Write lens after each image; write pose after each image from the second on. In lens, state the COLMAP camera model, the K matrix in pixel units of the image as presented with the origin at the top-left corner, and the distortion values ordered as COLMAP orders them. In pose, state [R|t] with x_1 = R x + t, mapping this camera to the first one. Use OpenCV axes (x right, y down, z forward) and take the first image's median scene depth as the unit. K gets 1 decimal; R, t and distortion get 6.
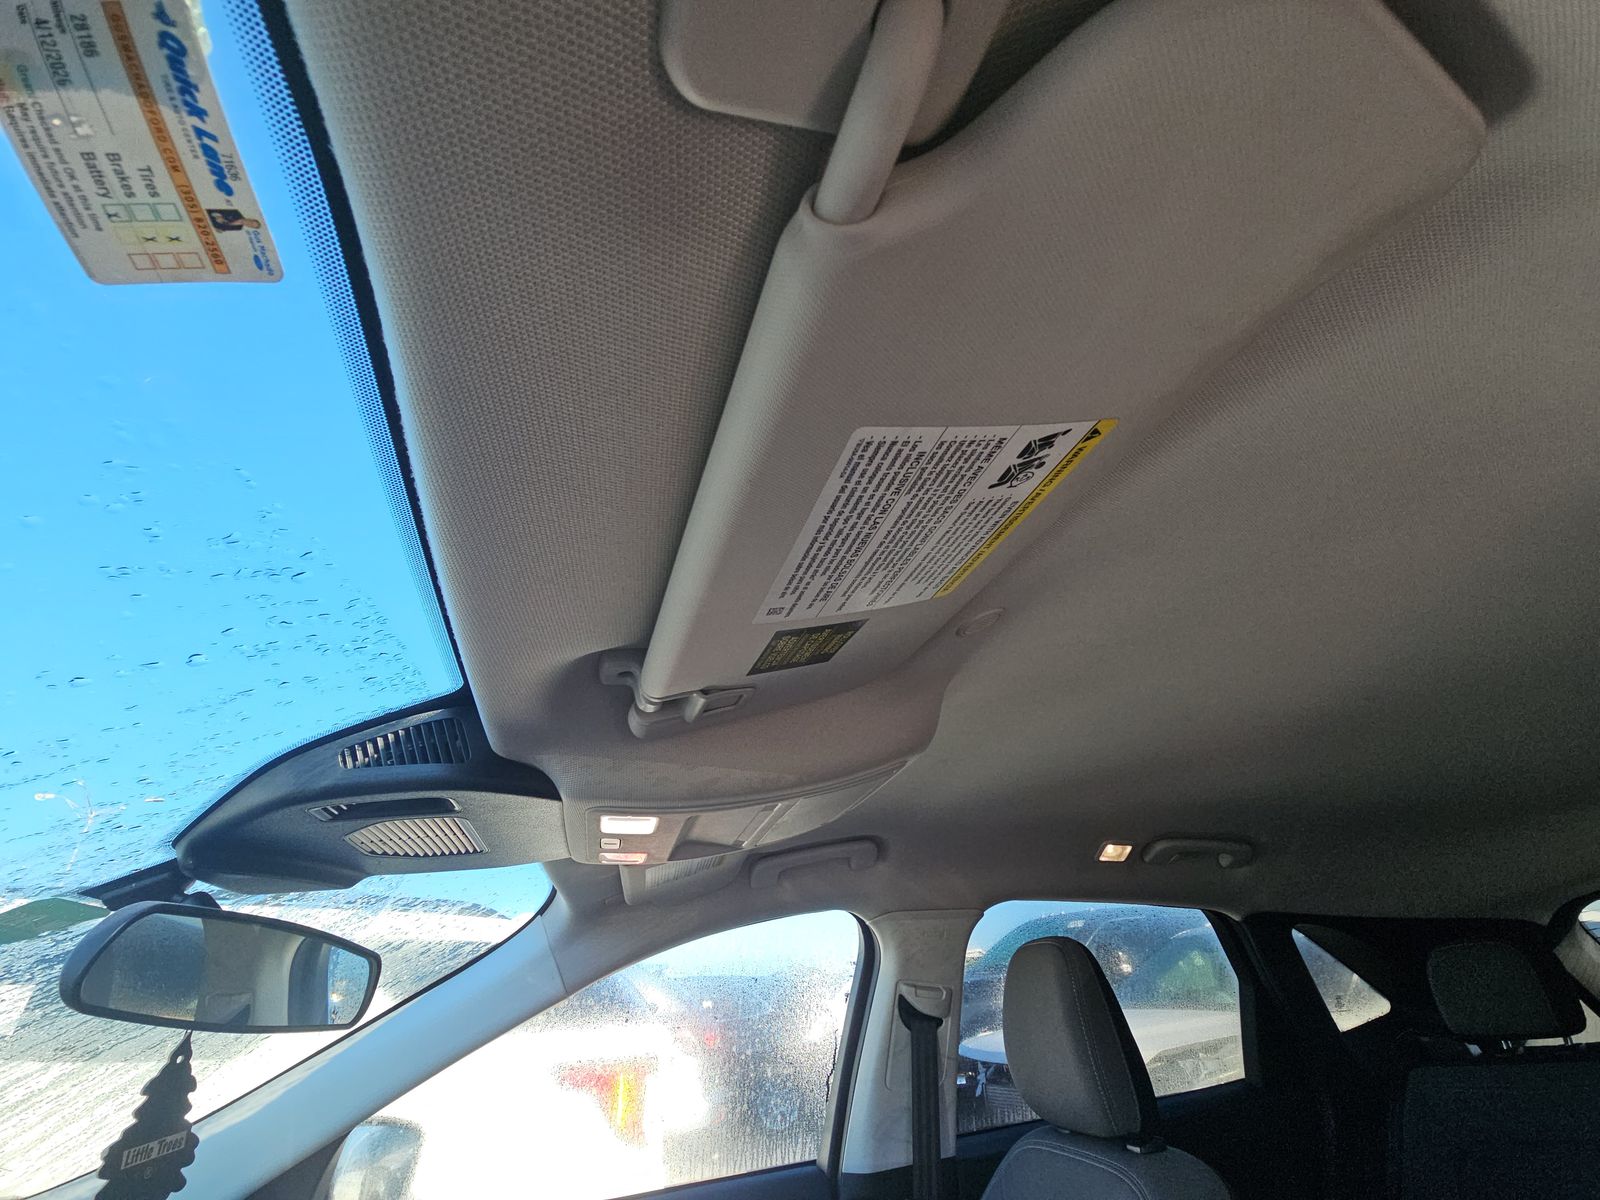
lens RADIAL K [[626.8, 0, 802.8], [0, 626.8, 591.0], [0, 0, 1]] dist [0.016320, -0.013815]
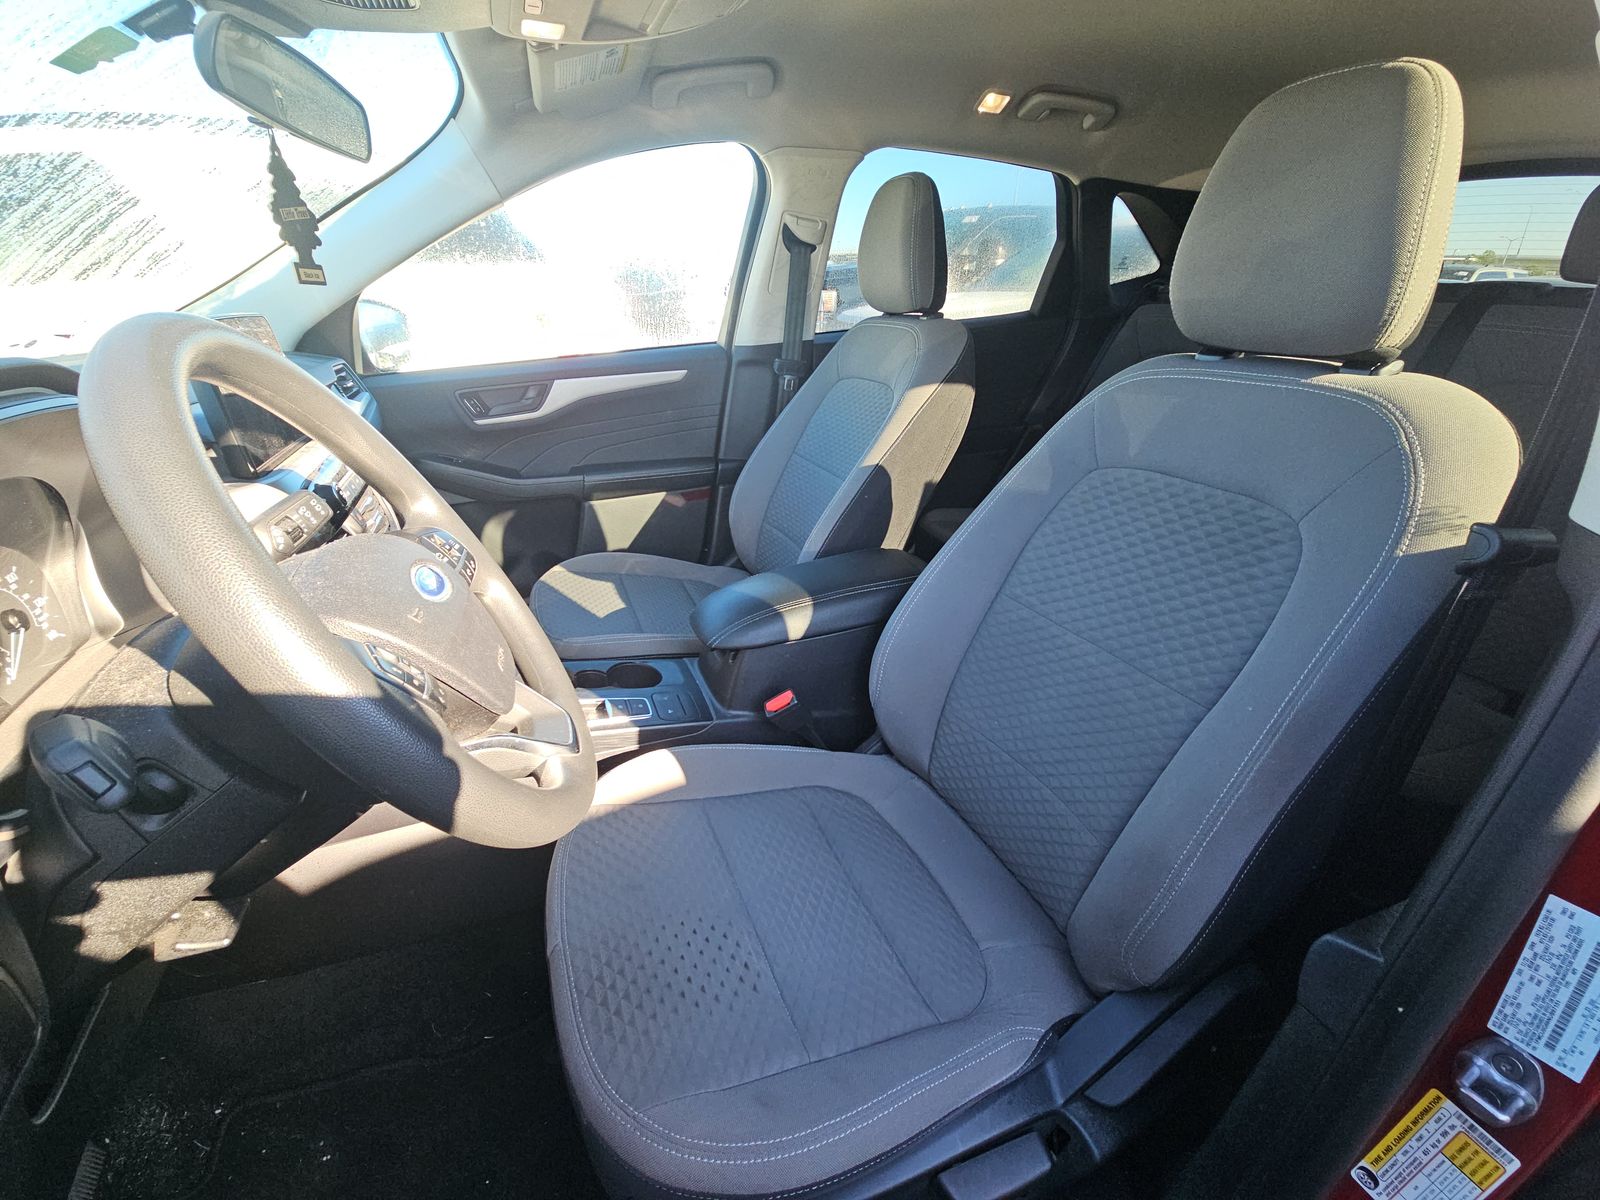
lens RADIAL K [[626.8, 0, 802.8], [0, 626.8, 591.0], [0, 0, 1]] dist [0.016320, -0.013815]
pose [[0.989664, -0.024628, 0.141275, -0.001539], [-0.108256, 0.517798, 0.848626, -0.033282], [-0.094052, -0.855148, 0.509780, -0.242368]]
